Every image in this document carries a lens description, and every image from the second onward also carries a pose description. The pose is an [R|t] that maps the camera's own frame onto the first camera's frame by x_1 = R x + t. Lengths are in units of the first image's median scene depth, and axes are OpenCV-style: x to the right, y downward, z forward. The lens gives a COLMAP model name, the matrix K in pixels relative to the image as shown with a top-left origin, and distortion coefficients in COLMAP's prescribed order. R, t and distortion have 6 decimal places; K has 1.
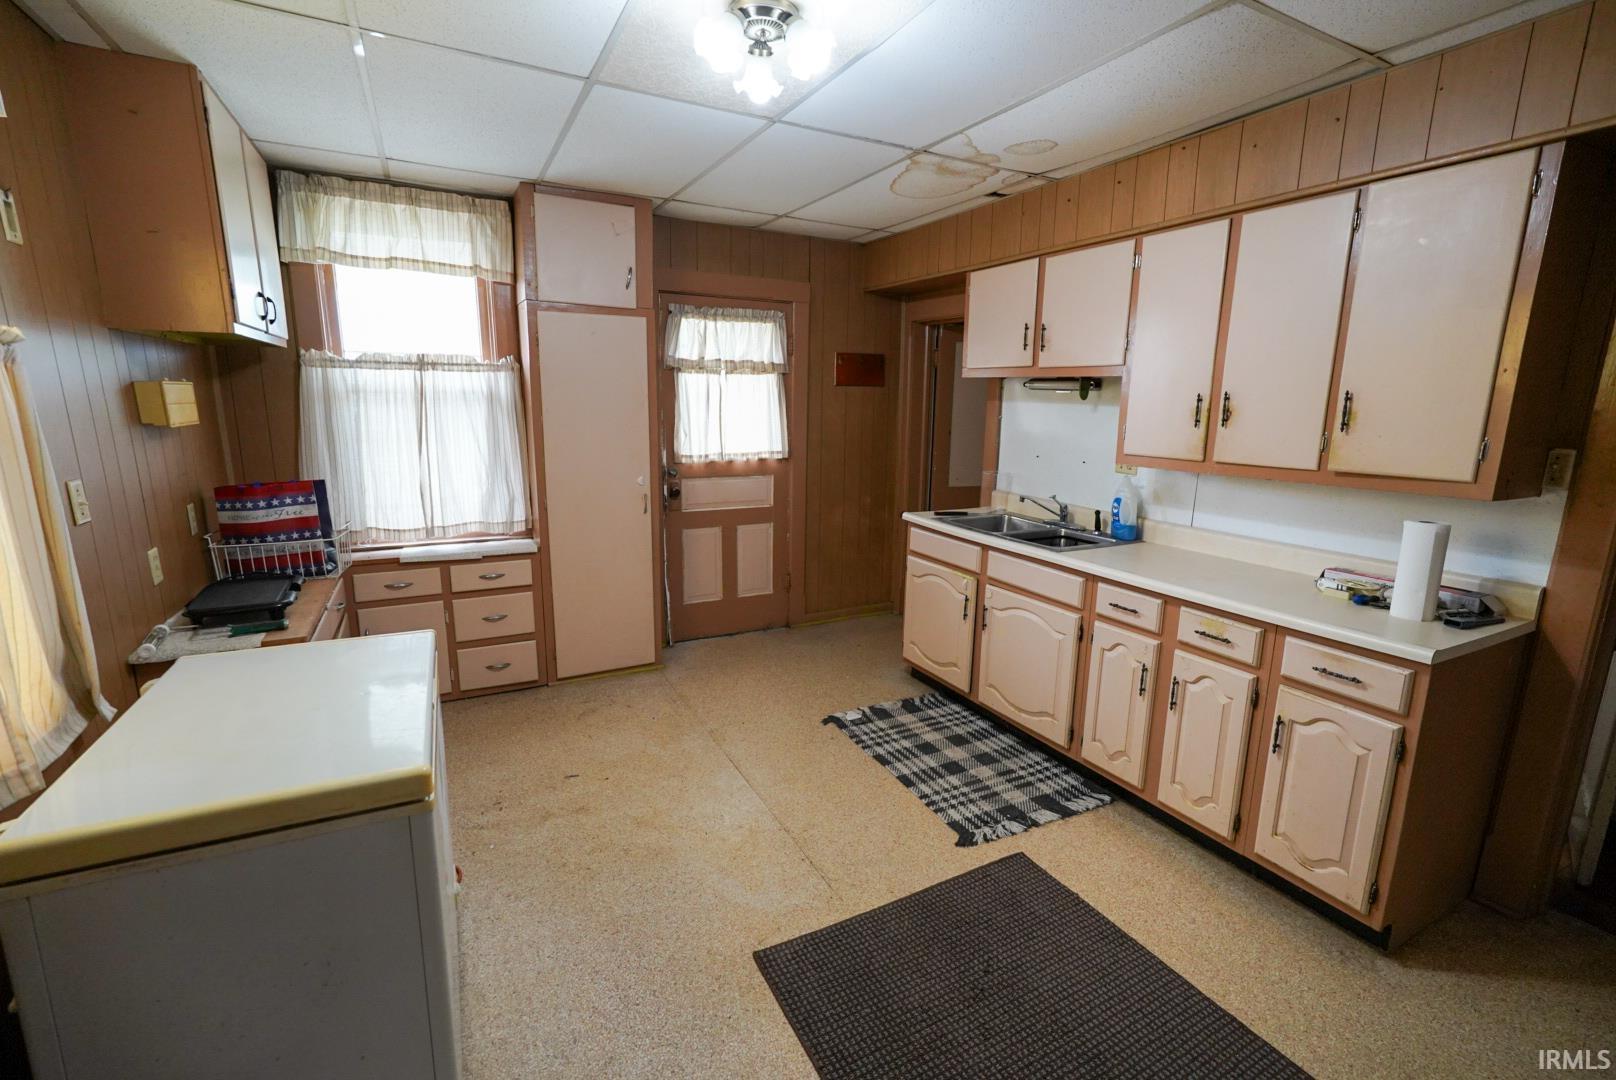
lens RADIAL K [[724.8, 0, 810.4], [0, 724.8, 540.2], [0, 0, 1]] dist [-0.001322, -0.000041]
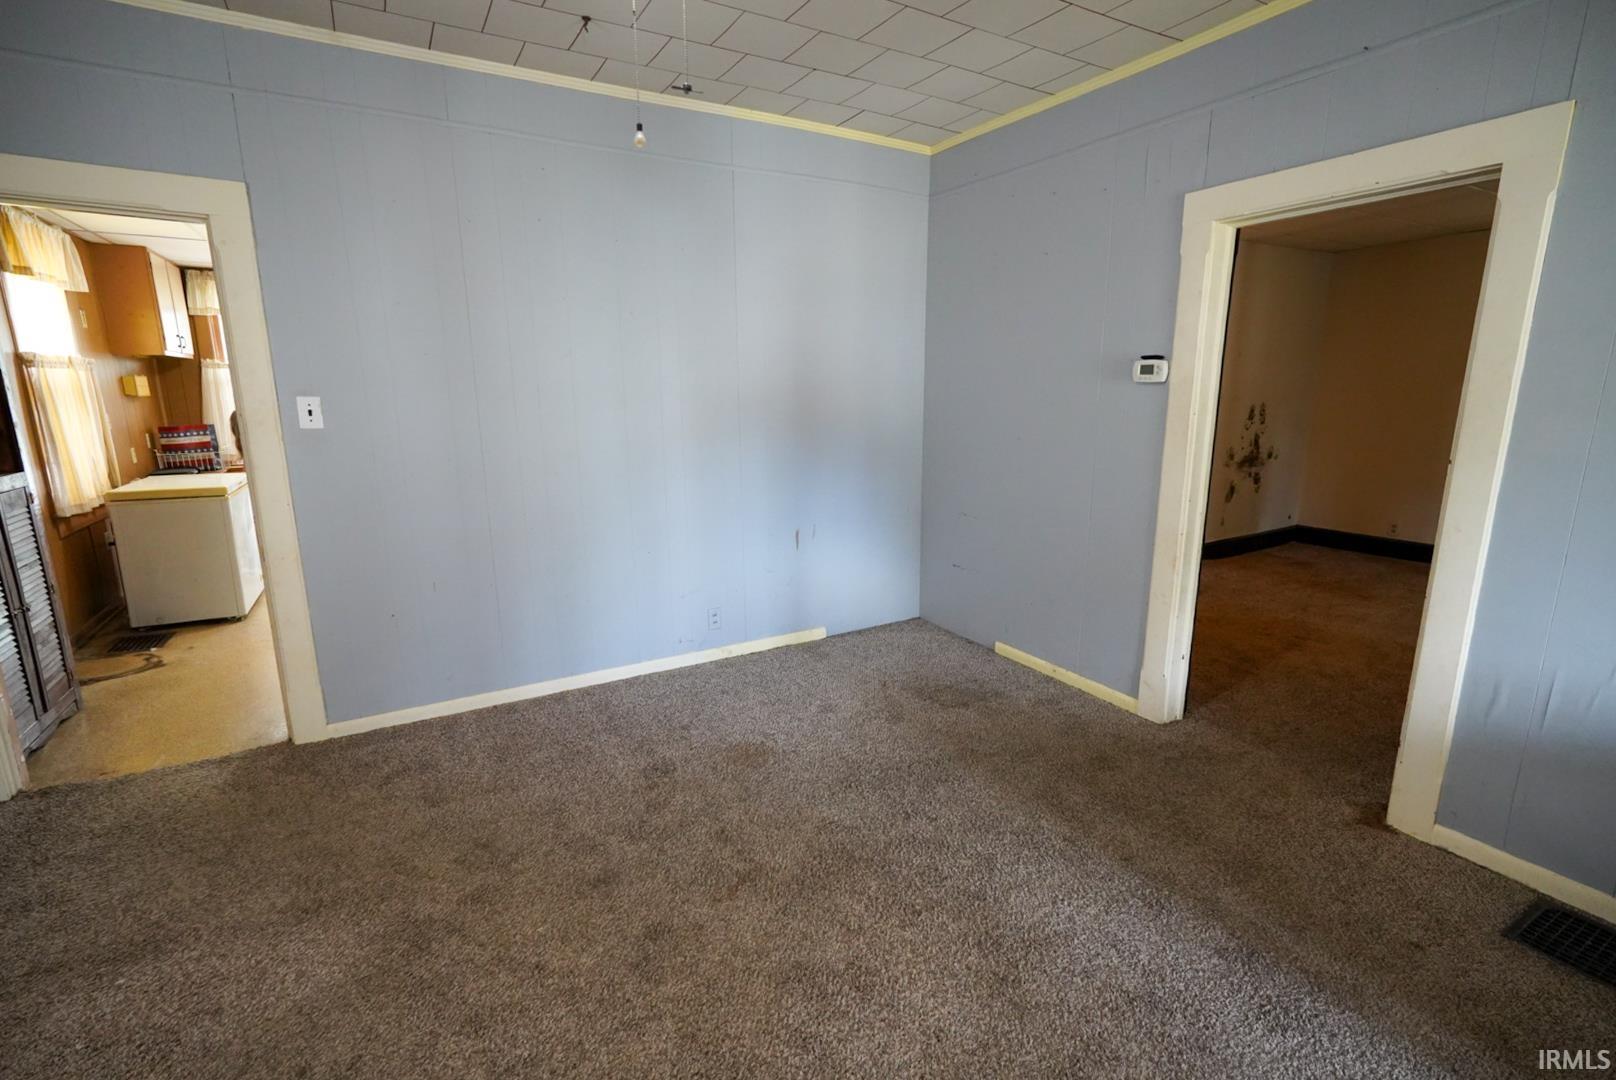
lens RADIAL K [[724.8, 0, 807.7], [0, 724.8, 540.0], [0, 0, 1]] dist [-0.001322, -0.000041]
pose [[0.998629, -0.016242, 0.049758, 0.934269], [0.015392, 0.999730, 0.017435, 0.244284], [-0.050027, -0.016645, 0.998609, -1.178017]]
